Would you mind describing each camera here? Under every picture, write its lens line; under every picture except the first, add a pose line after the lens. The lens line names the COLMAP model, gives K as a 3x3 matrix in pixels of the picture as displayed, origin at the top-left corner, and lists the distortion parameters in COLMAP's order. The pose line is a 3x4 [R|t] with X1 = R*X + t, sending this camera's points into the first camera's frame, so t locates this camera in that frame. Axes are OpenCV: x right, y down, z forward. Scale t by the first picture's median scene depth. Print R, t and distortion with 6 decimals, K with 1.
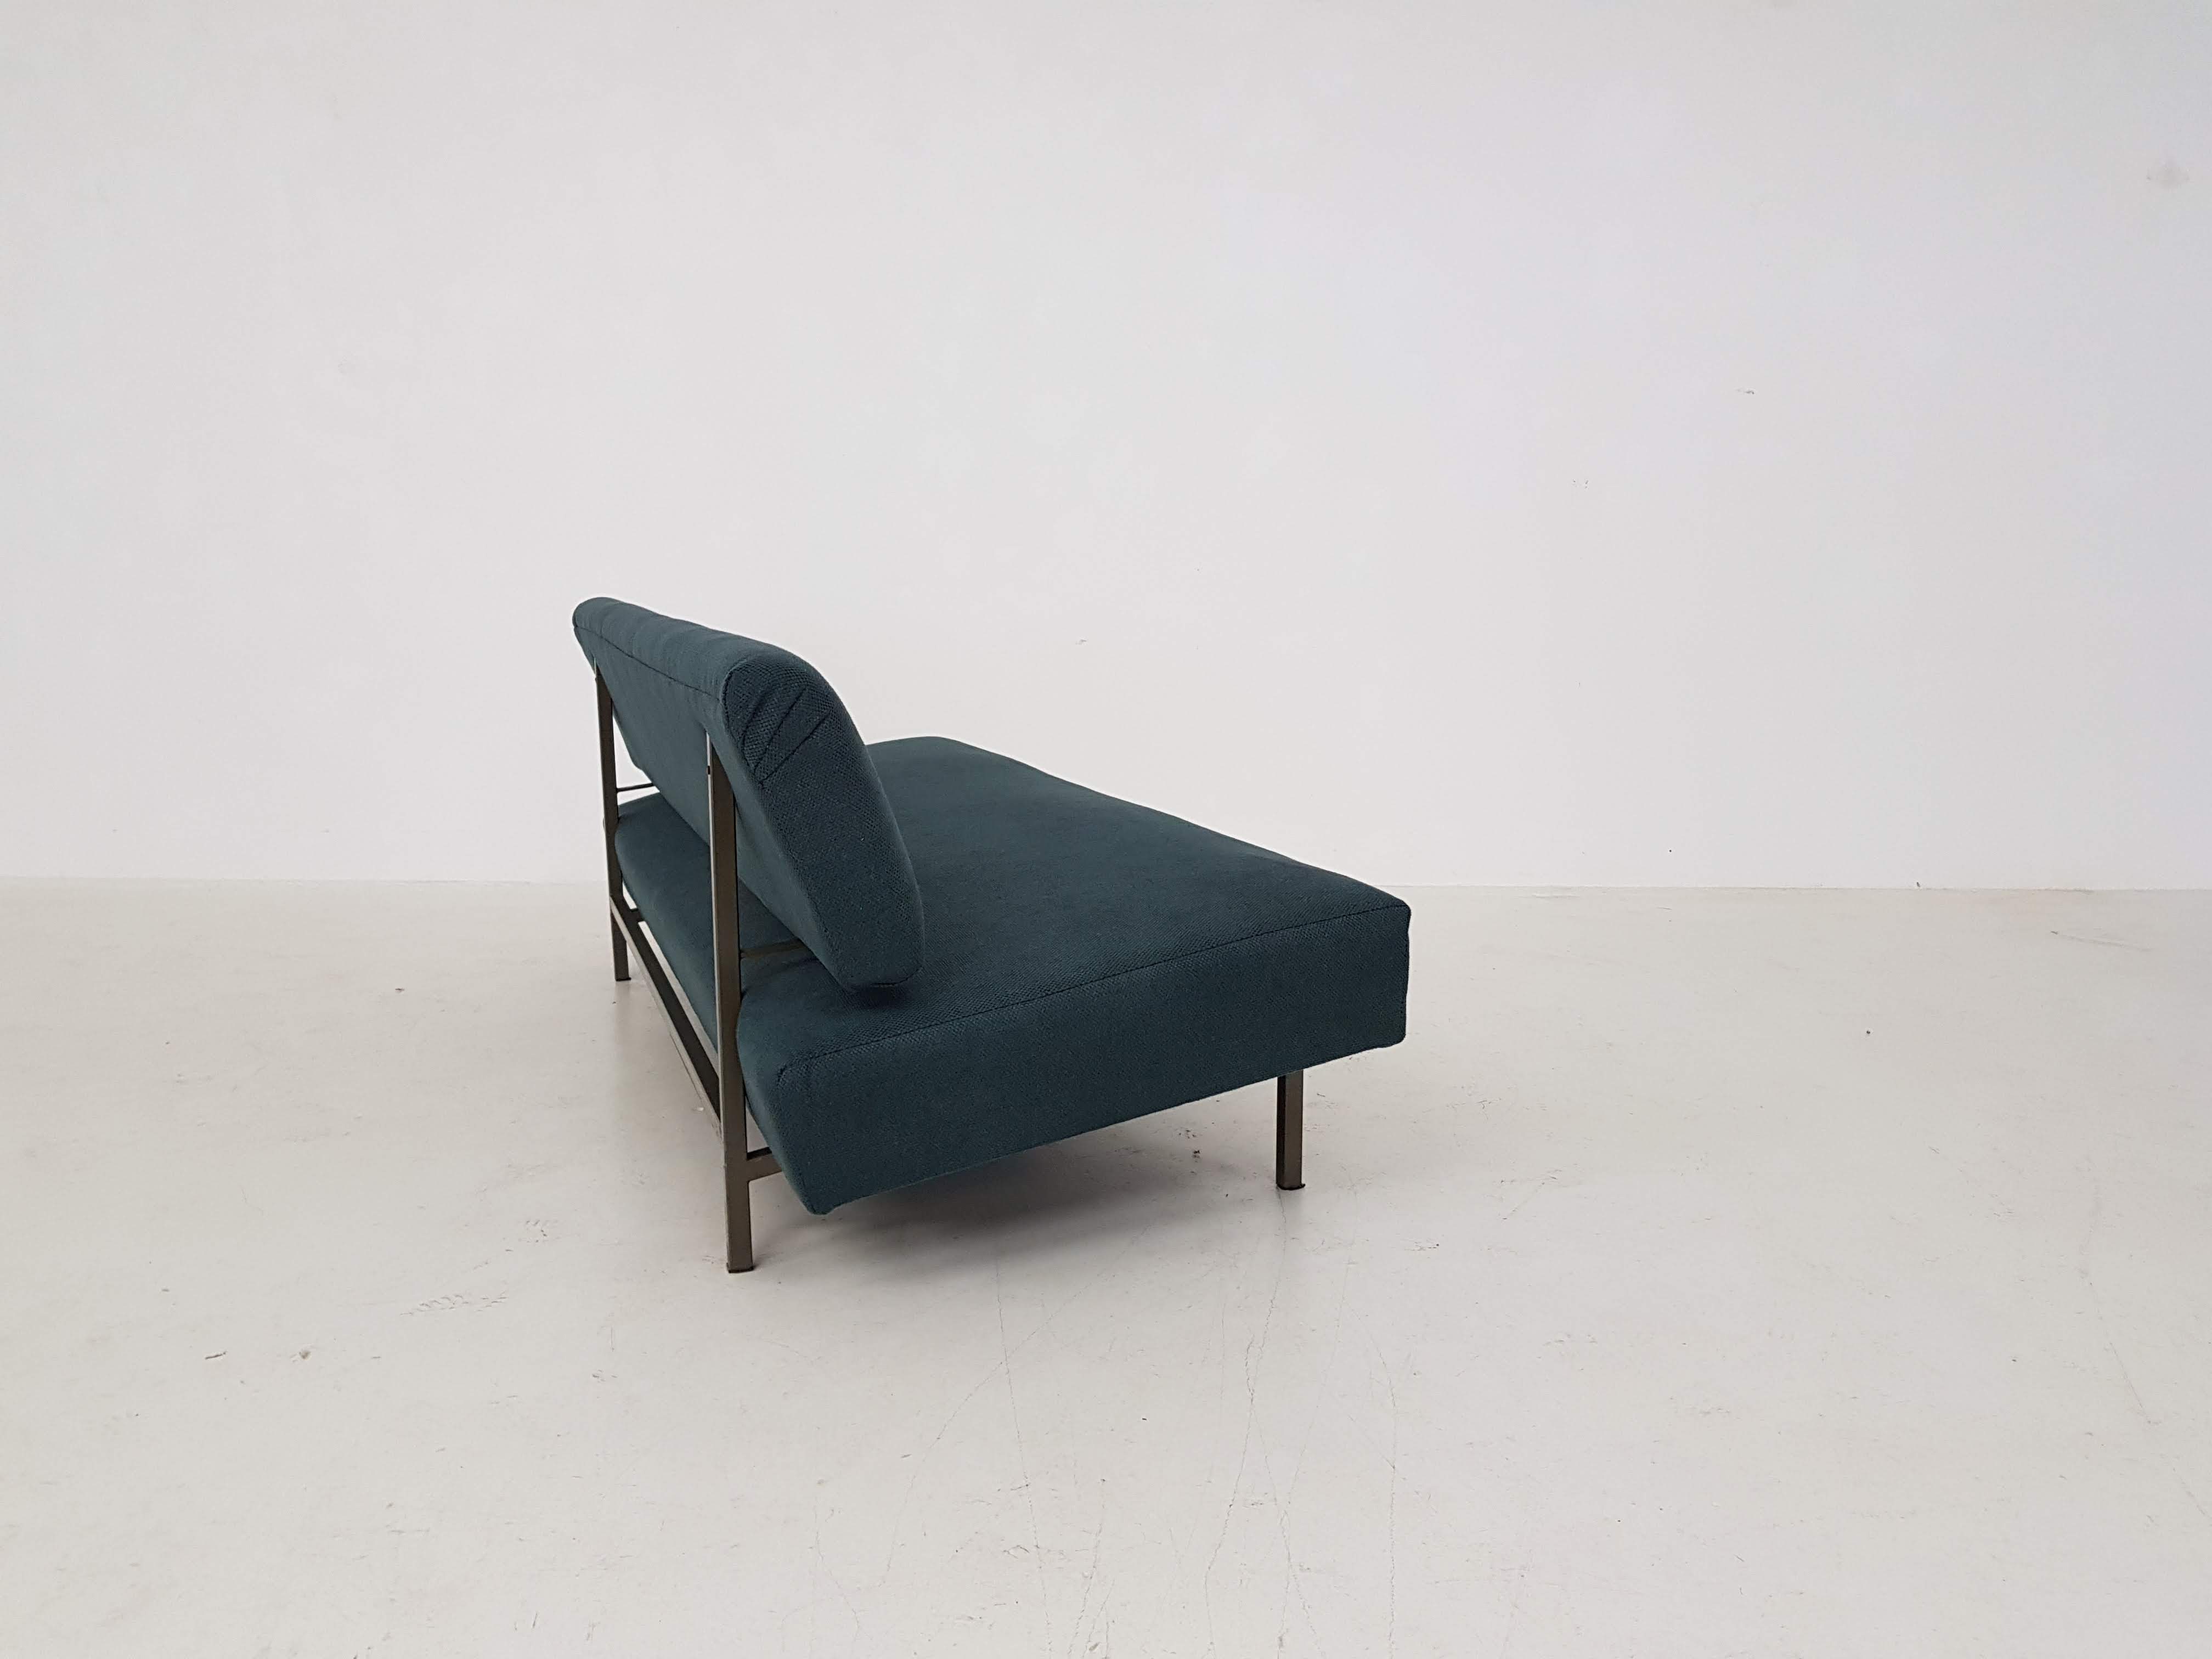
lens RADIAL K [[1704.6, 0, 1062.1], [0, 1704.6, 850.1], [0, 0, 1]] dist [-0.007669, -0.007726]
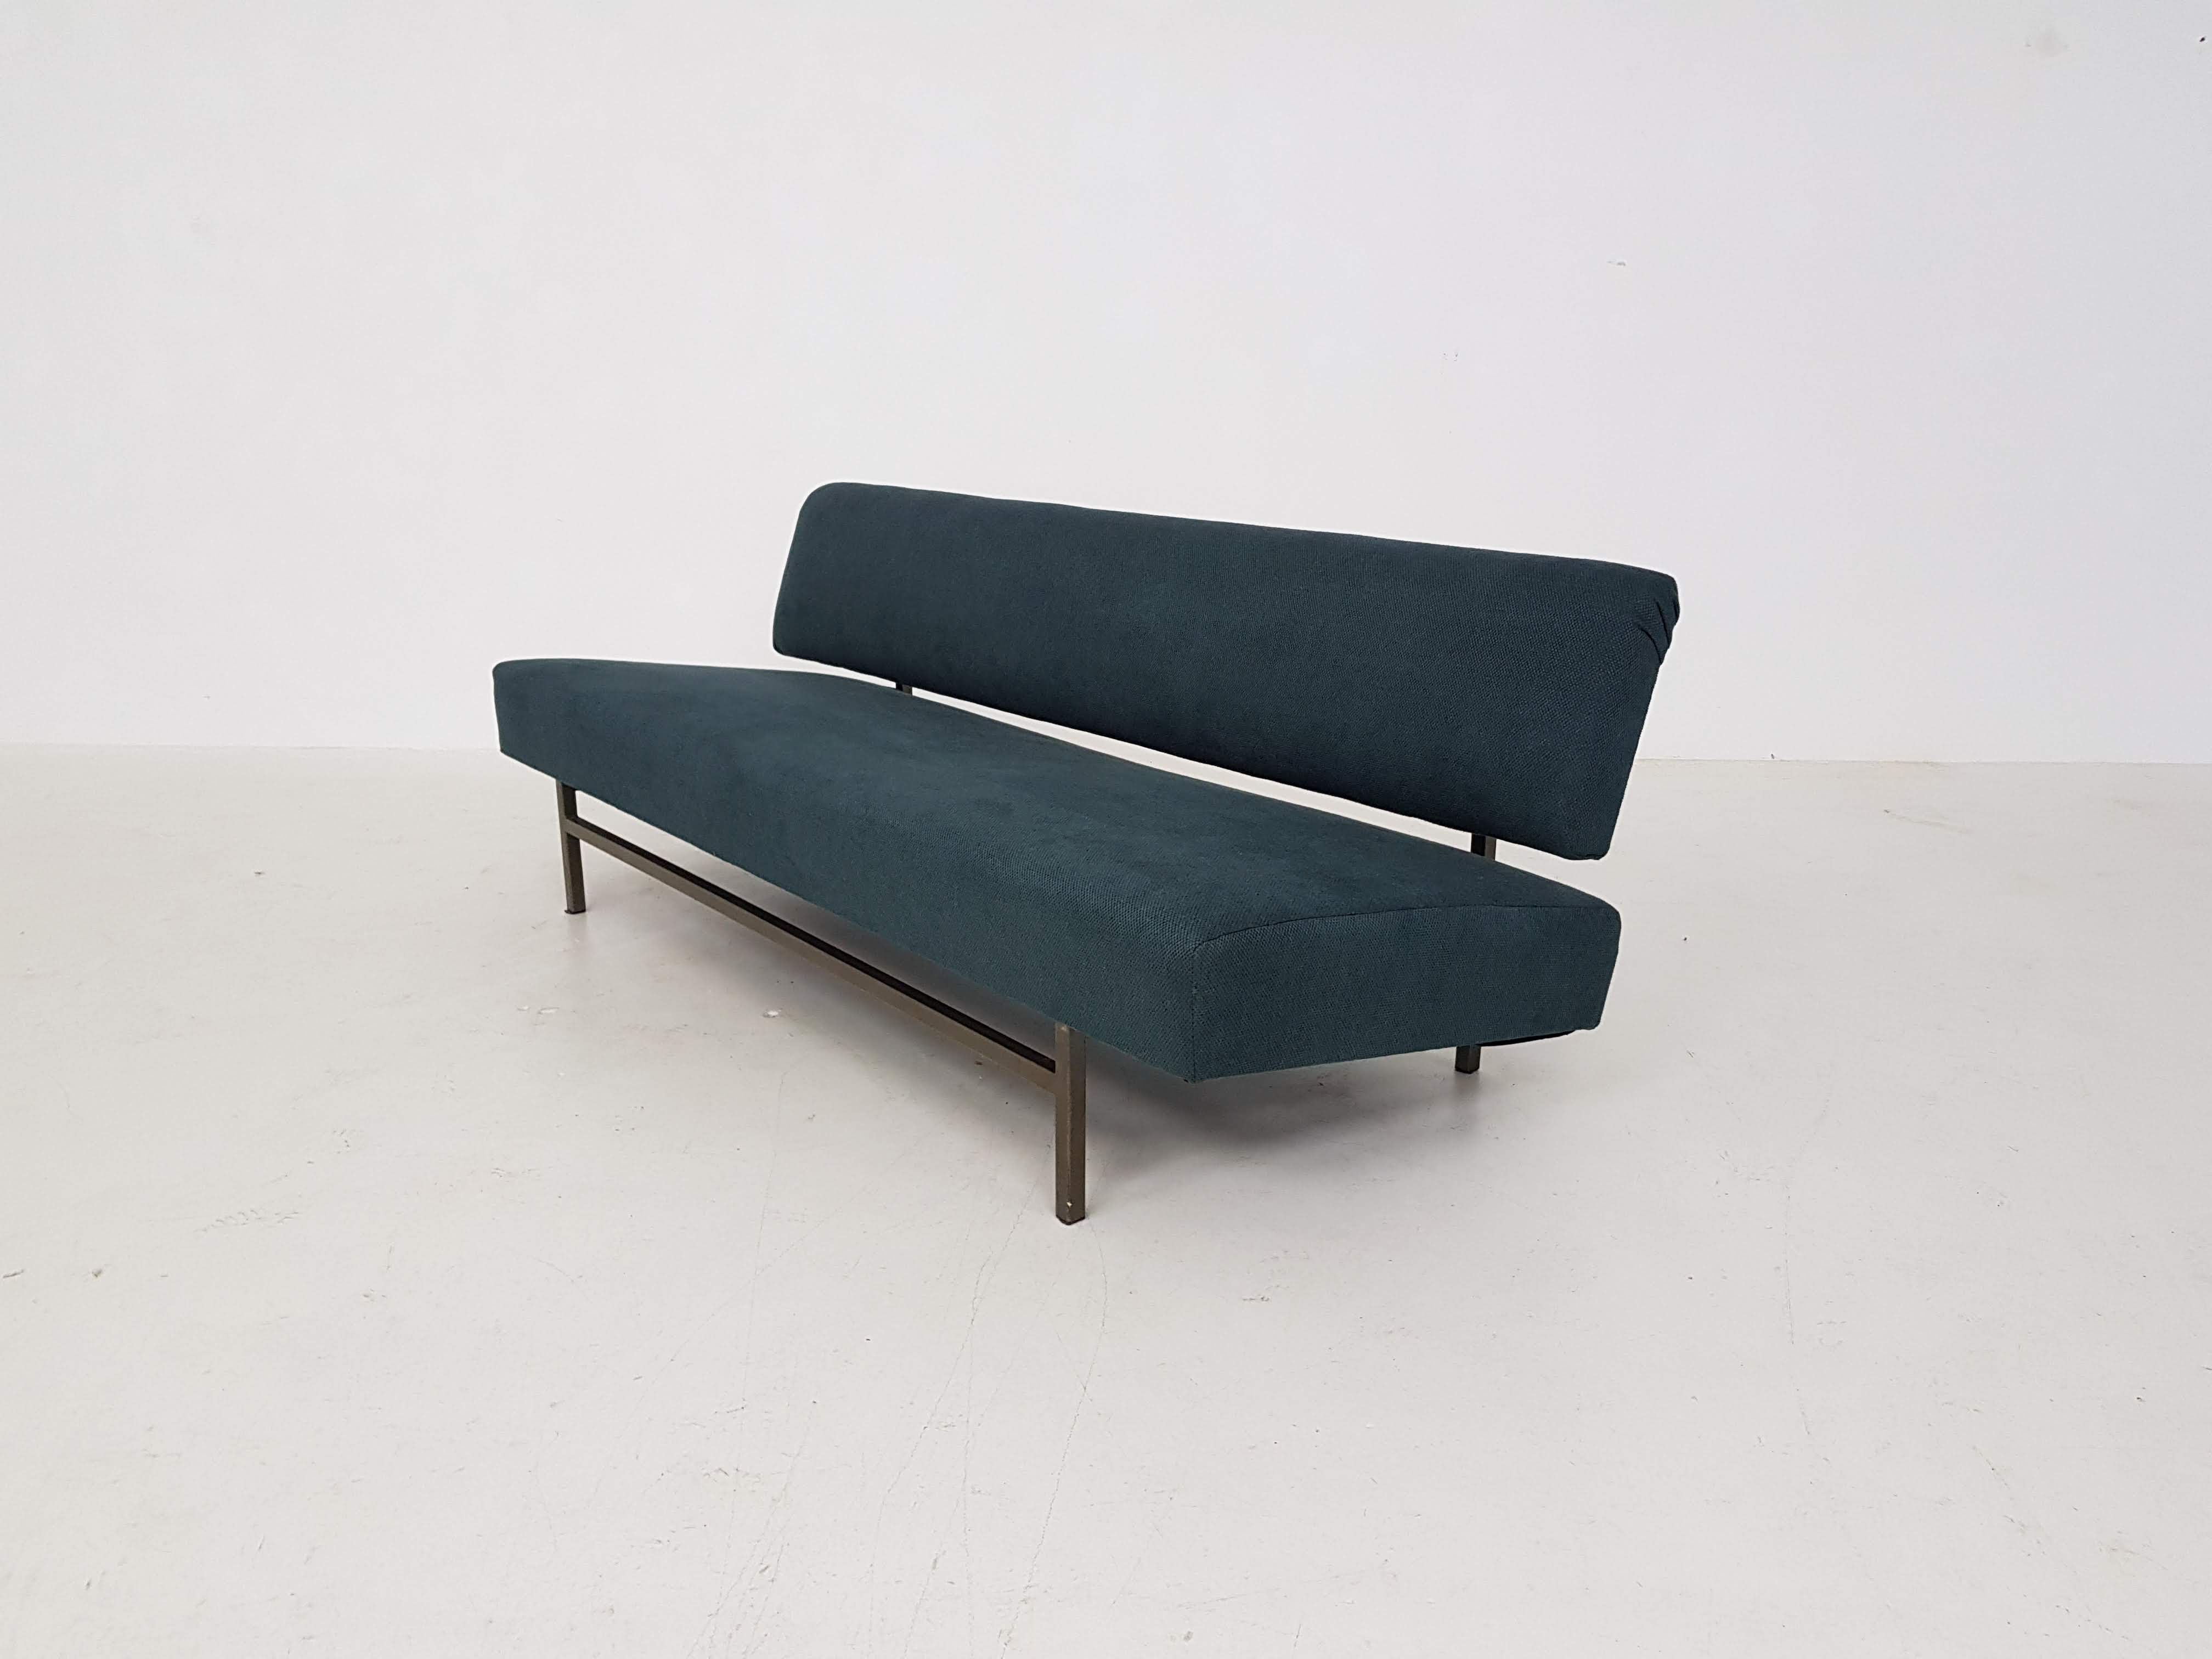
lens RADIAL K [[1704.6, 0, 1067.8], [0, 1704.6, 828.7], [0, 0, 1]] dist [-0.007669, -0.007726]
pose [[0.999857, 0.000656, 0.016869, 0.170031], [-0.002341, 0.994974, 0.100104, -0.103796], [-0.016719, -0.100129, 0.994834, -0.044786]]
